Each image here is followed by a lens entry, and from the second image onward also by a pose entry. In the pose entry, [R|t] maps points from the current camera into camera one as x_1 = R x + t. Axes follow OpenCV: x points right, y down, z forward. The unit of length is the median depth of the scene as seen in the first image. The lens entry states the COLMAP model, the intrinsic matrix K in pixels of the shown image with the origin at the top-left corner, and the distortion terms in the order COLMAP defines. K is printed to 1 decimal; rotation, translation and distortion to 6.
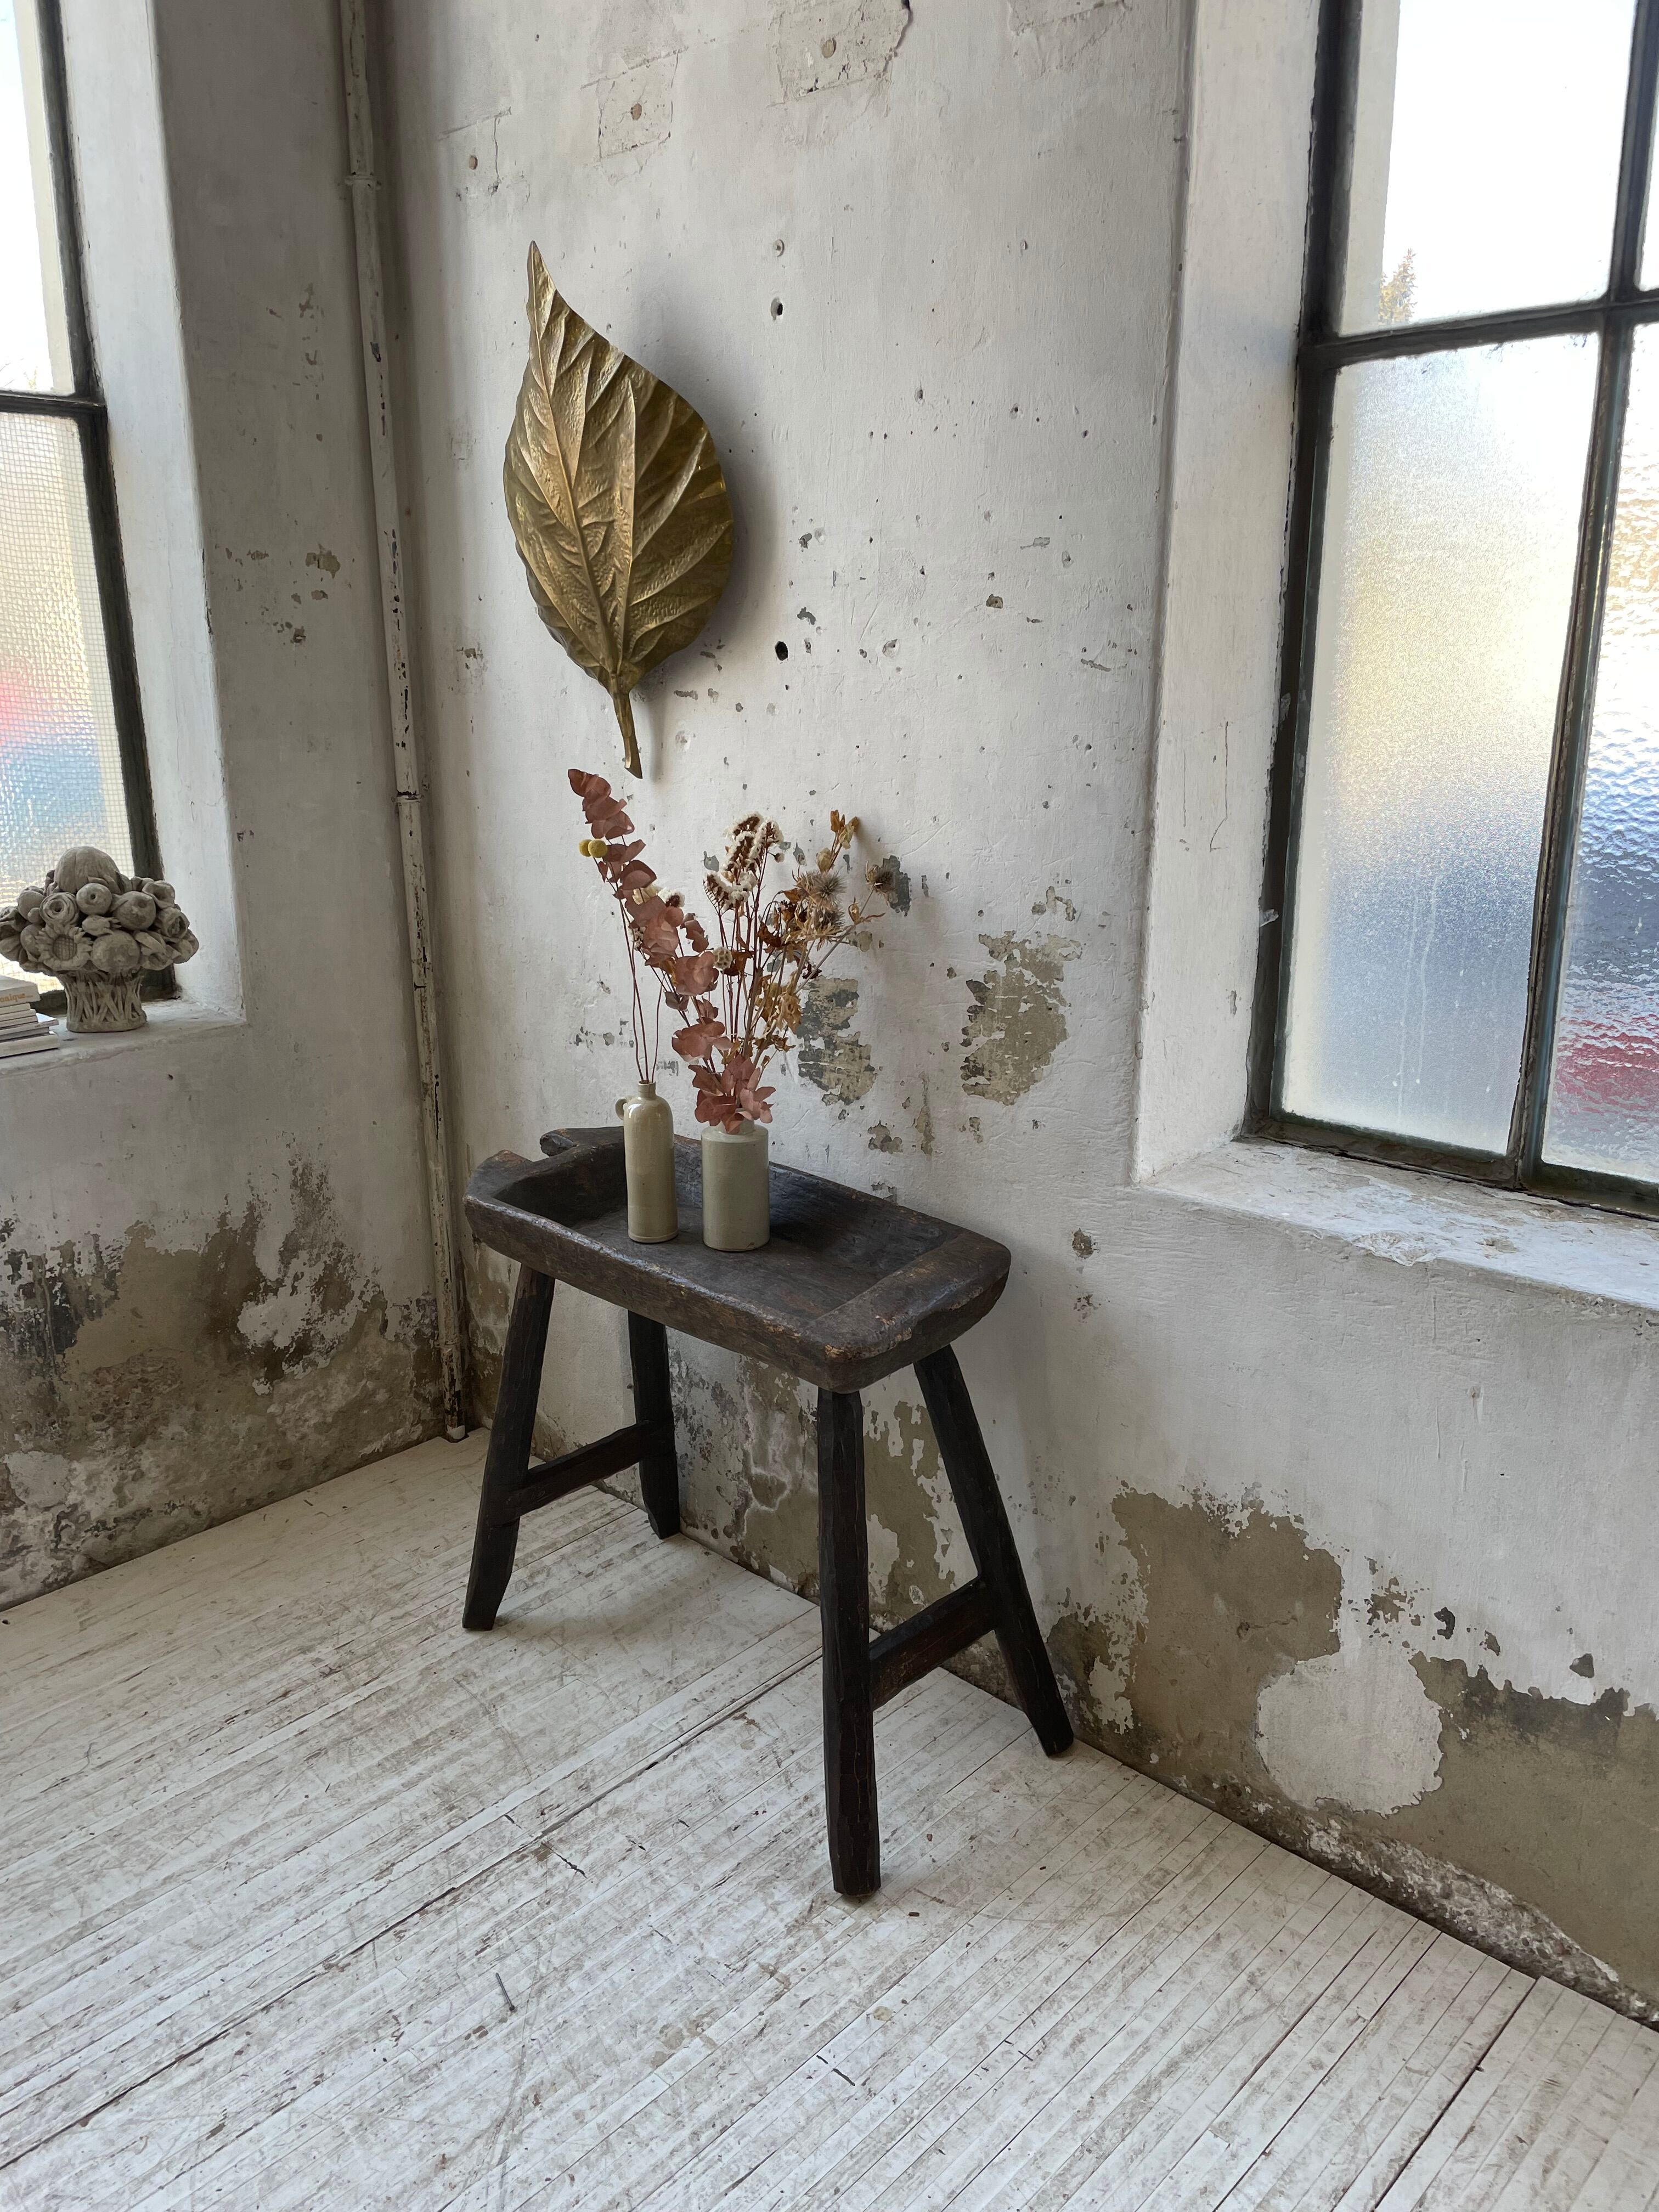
lens RADIAL K [[1676.4, 0, 810.4], [0, 1676.4, 1110.5], [0, 0, 1]] dist [0.084512, -0.118770]
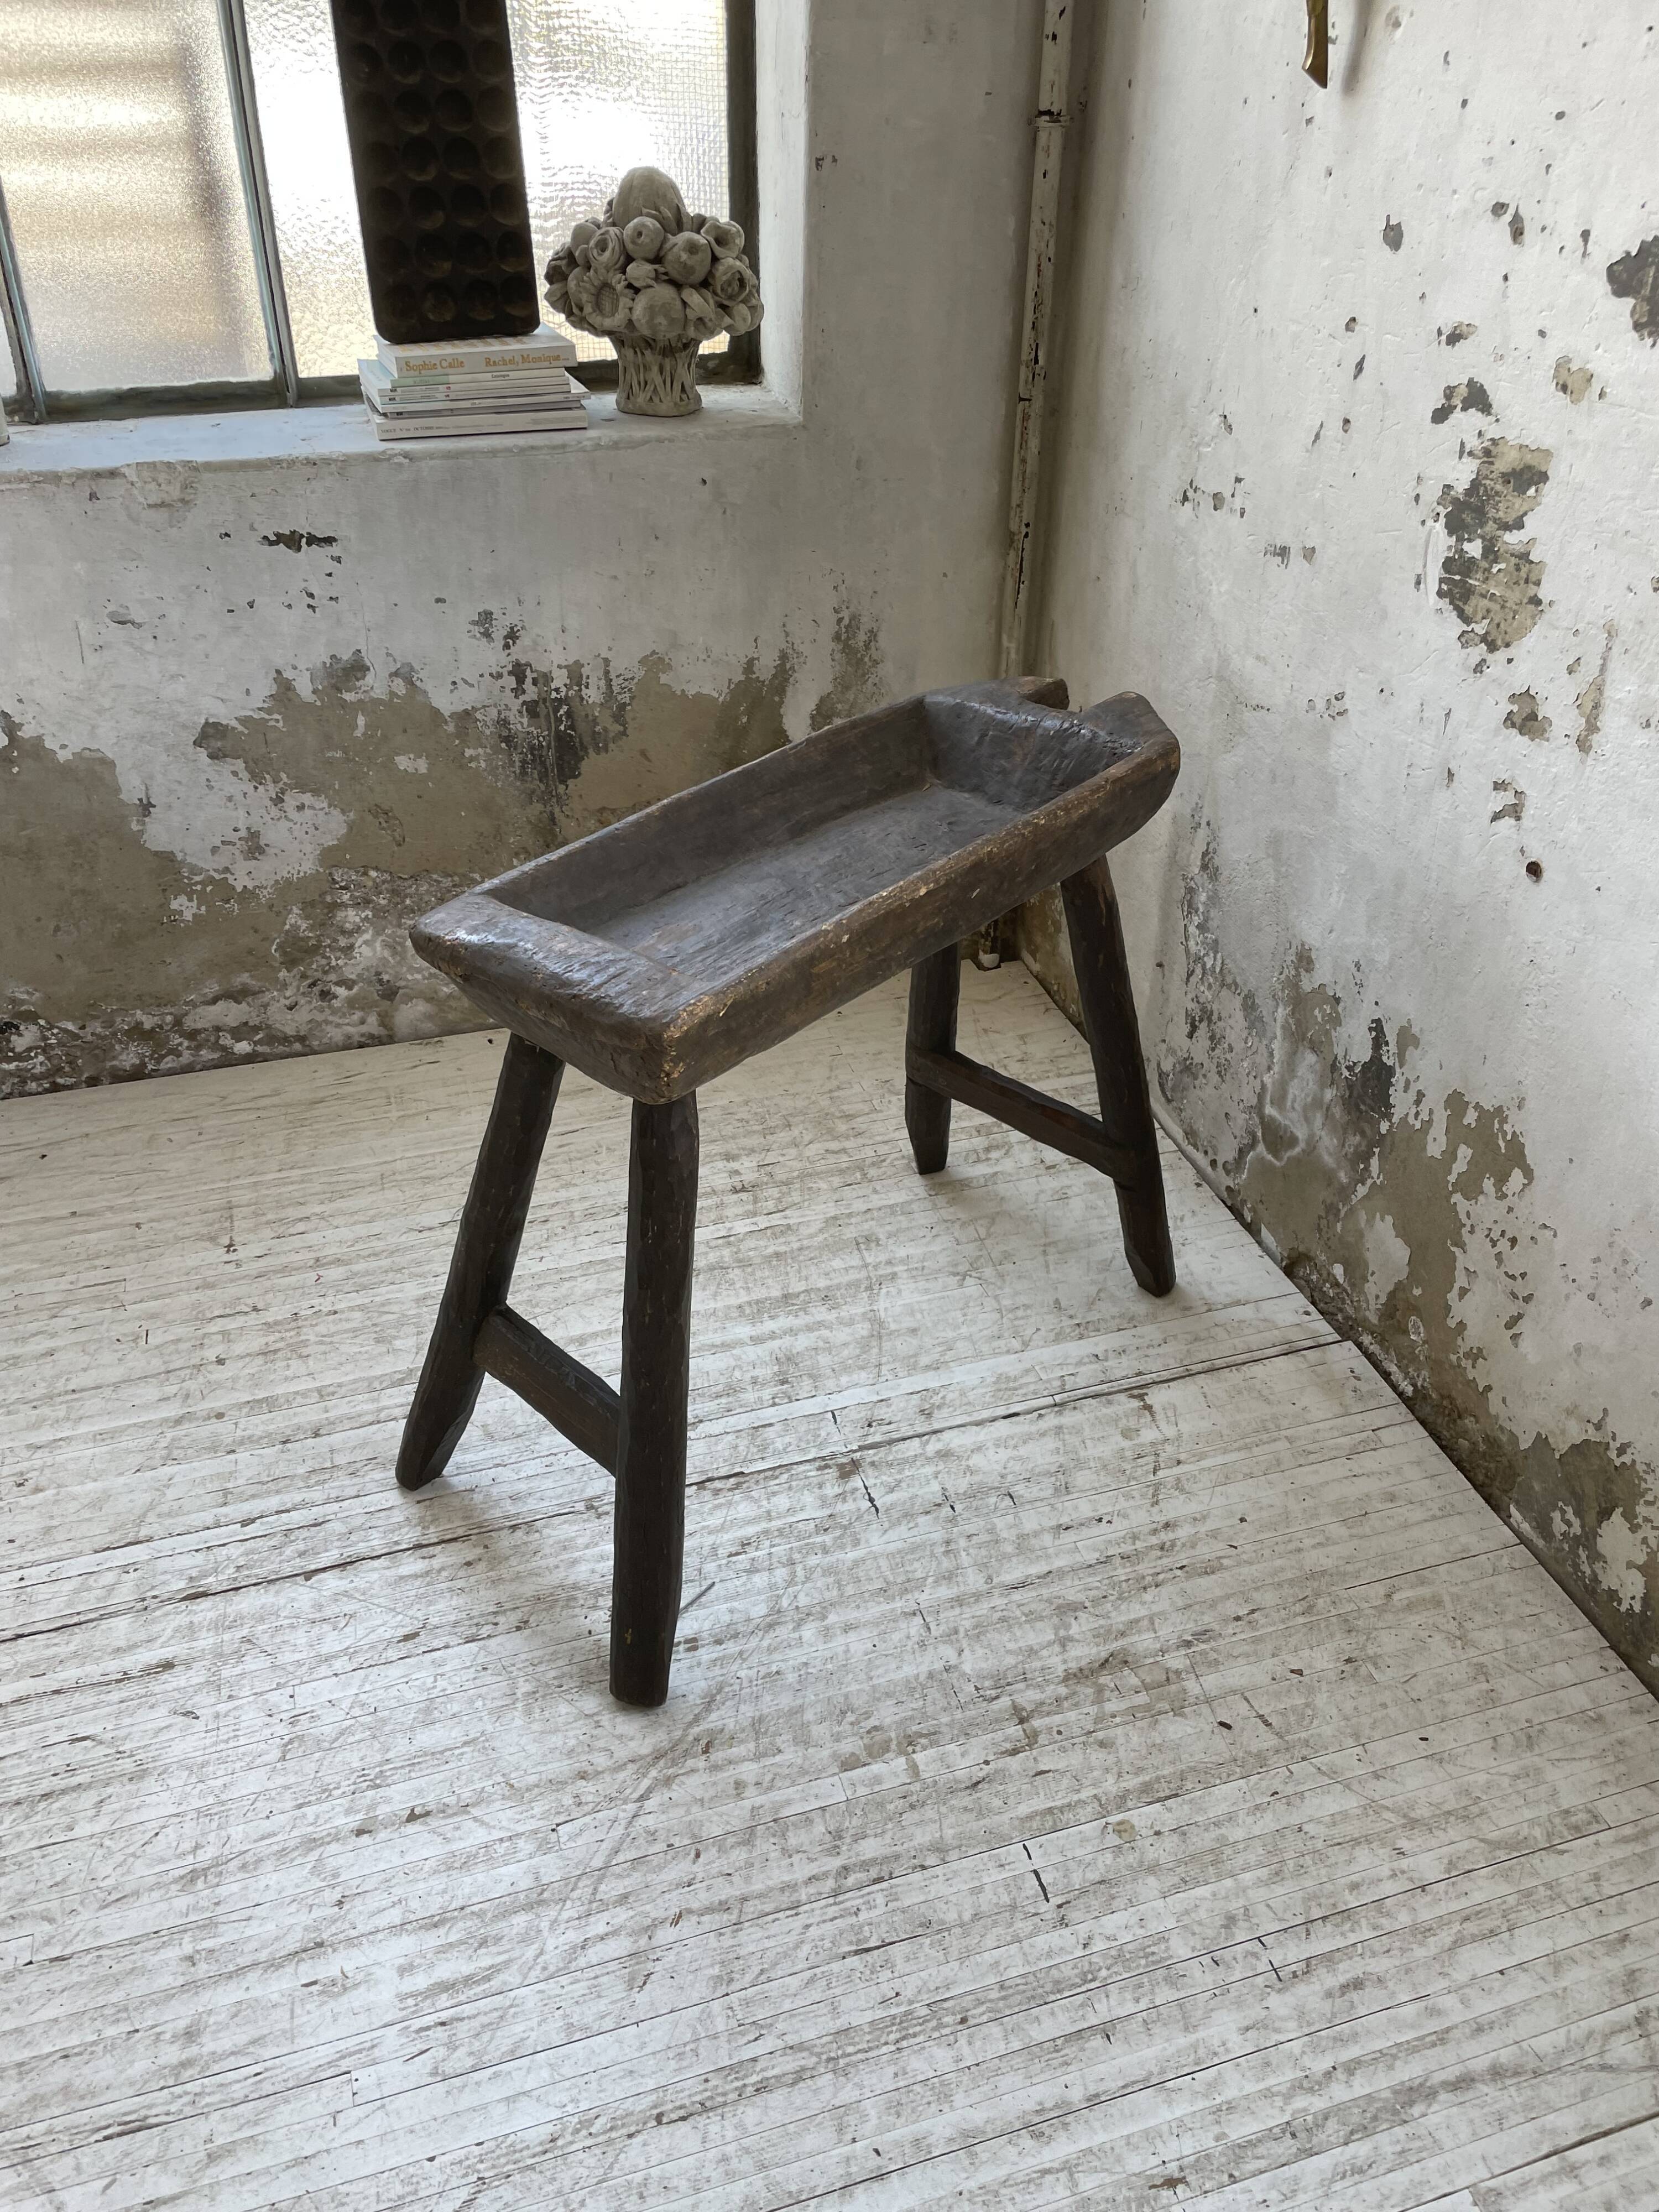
lens RADIAL K [[1675.8, 0, 803.9], [0, 1675.8, 1112.8], [0, 0, 1]] dist [0.084365, -0.118776]
pose [[0.871098, 0.280168, -0.403354, 0.114005], [-0.141164, 0.929493, 0.340757, -0.026174], [0.470384, -0.239893, 0.849229, 0.276370]]
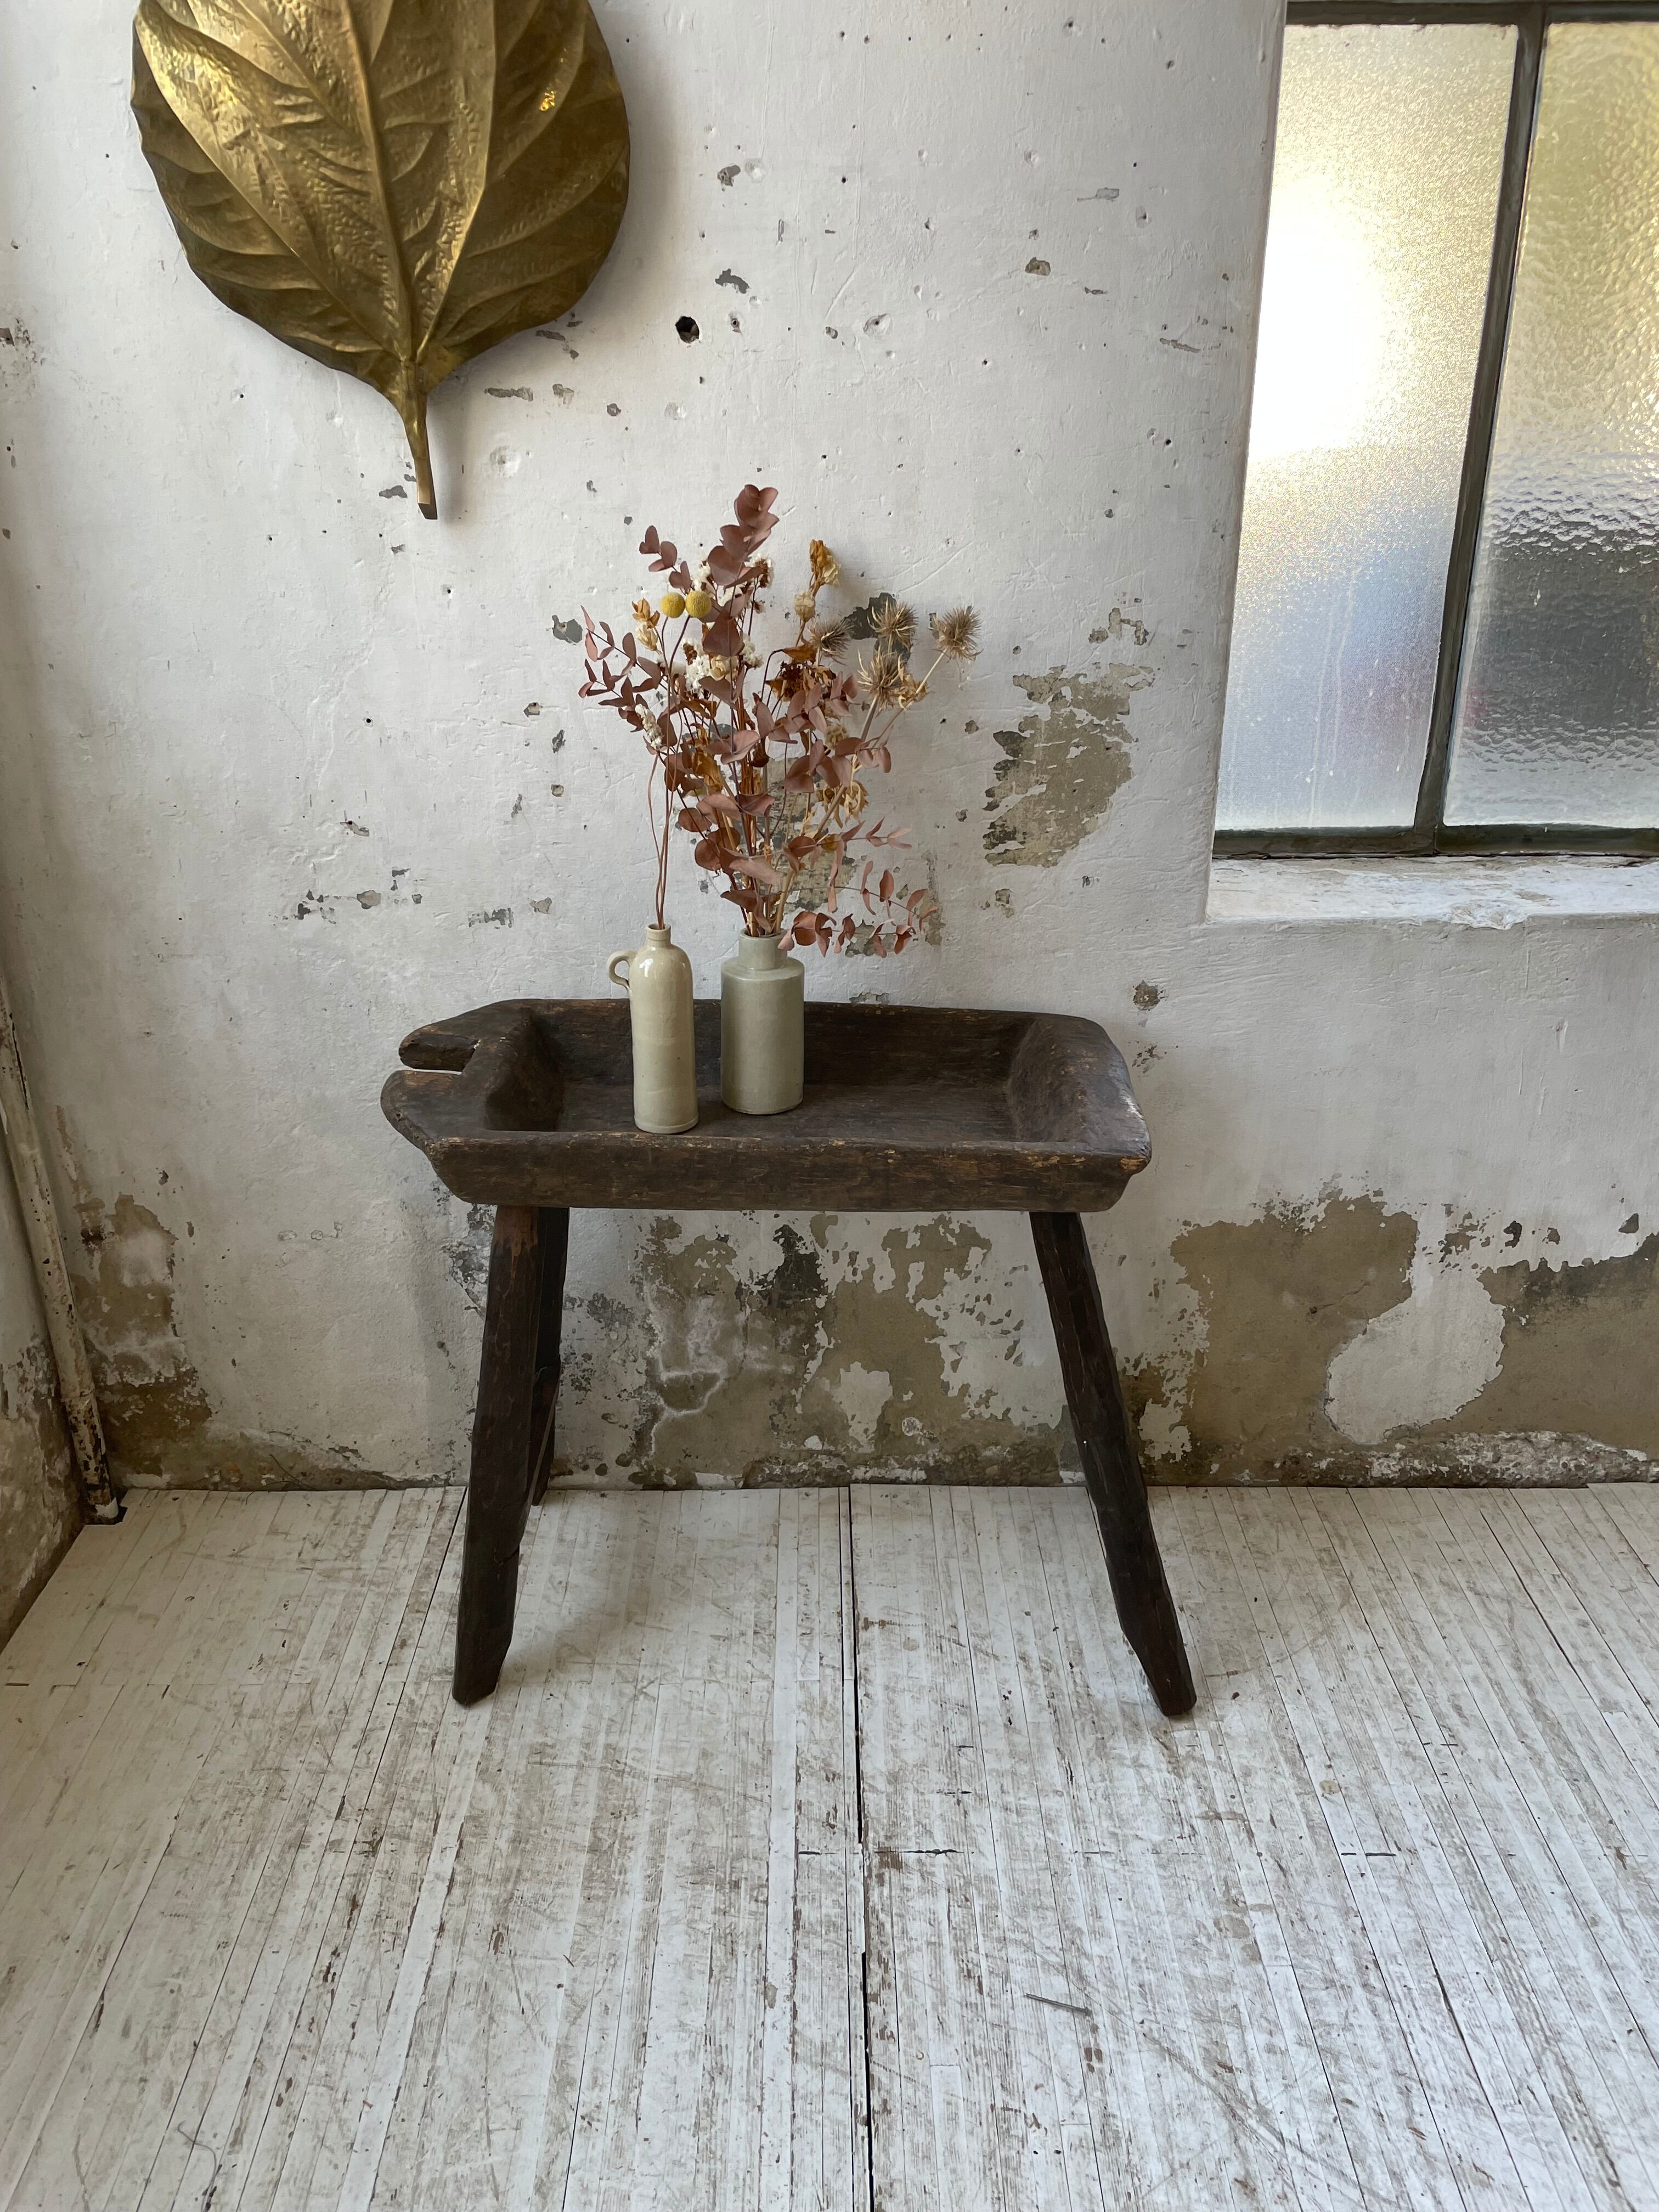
lens RADIAL K [[1676.4, 0, 819.5], [0, 1676.4, 1117.3], [0, 0, 1]] dist [0.084512, -0.118770]
pose [[0.723125, -0.266928, 0.637055, -0.571189], [0.185093, 0.963464, 0.193594, -0.069612], [-0.665455, -0.022079, 0.746111, 0.392290]]
